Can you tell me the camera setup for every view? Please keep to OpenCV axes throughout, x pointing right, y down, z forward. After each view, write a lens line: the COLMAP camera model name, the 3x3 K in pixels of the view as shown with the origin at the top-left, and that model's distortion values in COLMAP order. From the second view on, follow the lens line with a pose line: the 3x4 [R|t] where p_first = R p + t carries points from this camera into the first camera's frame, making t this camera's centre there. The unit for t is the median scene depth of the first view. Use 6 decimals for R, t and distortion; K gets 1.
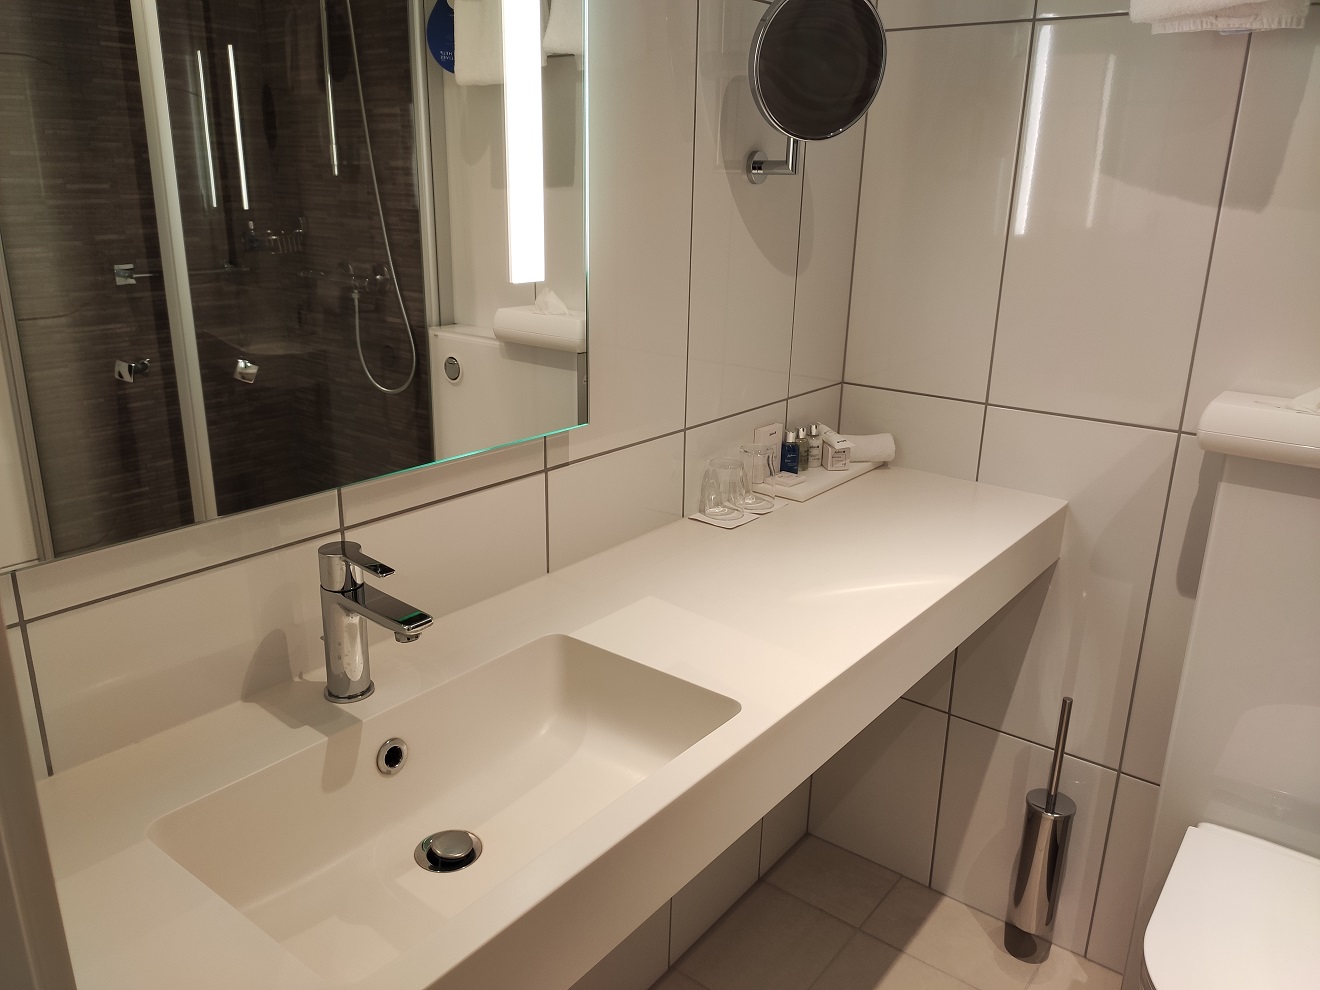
lens RADIAL K [[1005.9, 0, 666.1], [0, 1005.9, 499.4], [0, 0, 1]] dist [0.053148, -0.061374]
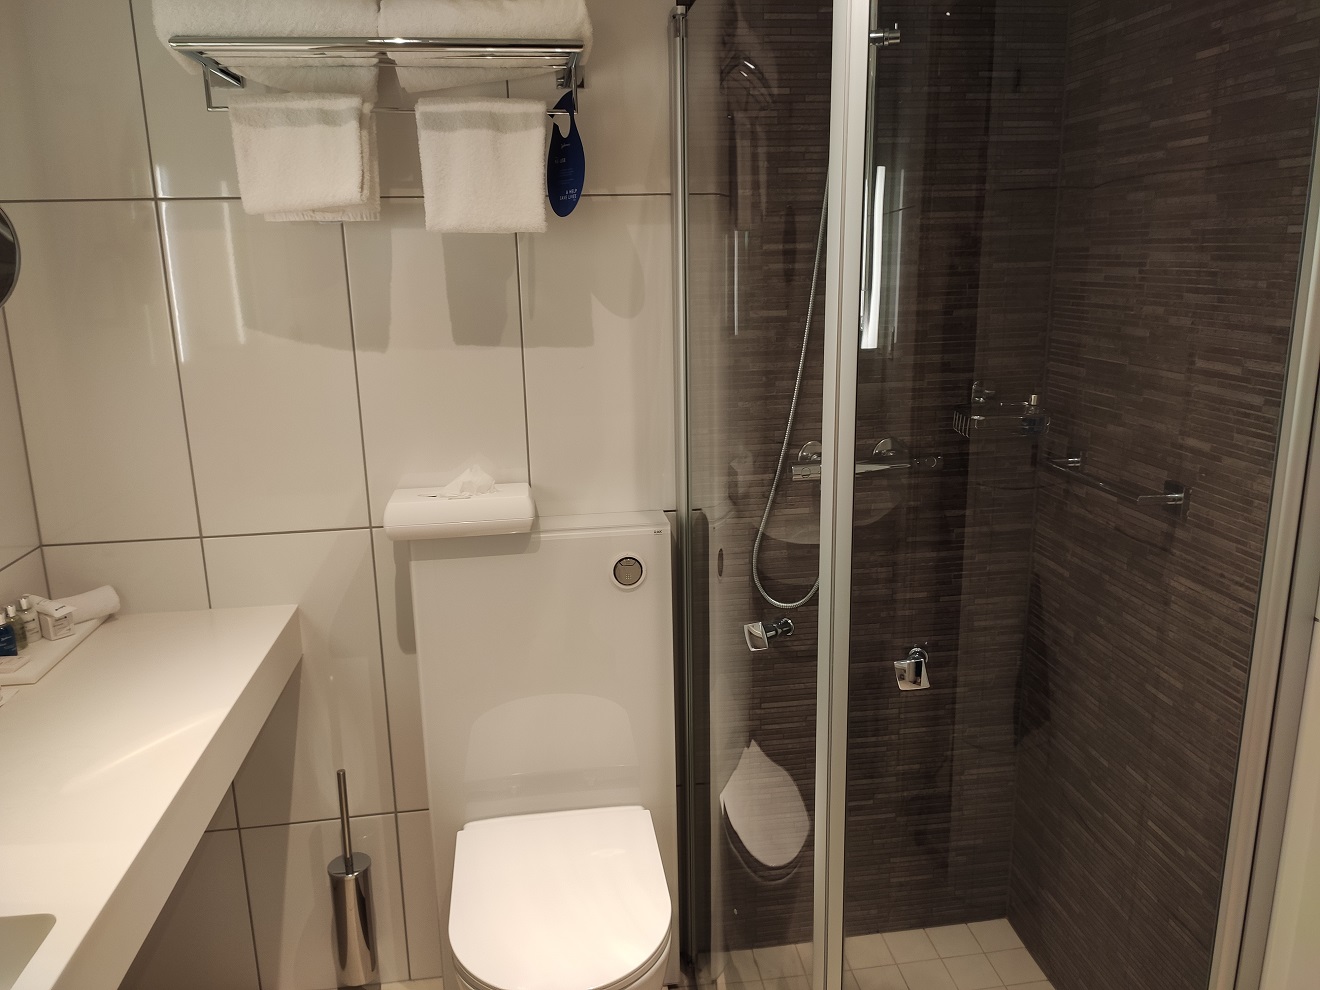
lens RADIAL K [[1005.9, 0, 665.1], [0, 1005.9, 500.7], [0, 0, 1]] dist [0.053148, -0.061374]
pose [[0.705101, -0.202532, 0.679569, -0.059686], [0.244686, 0.968974, 0.034905, -0.048953], [-0.665554, 0.141669, 0.732781, -0.121470]]
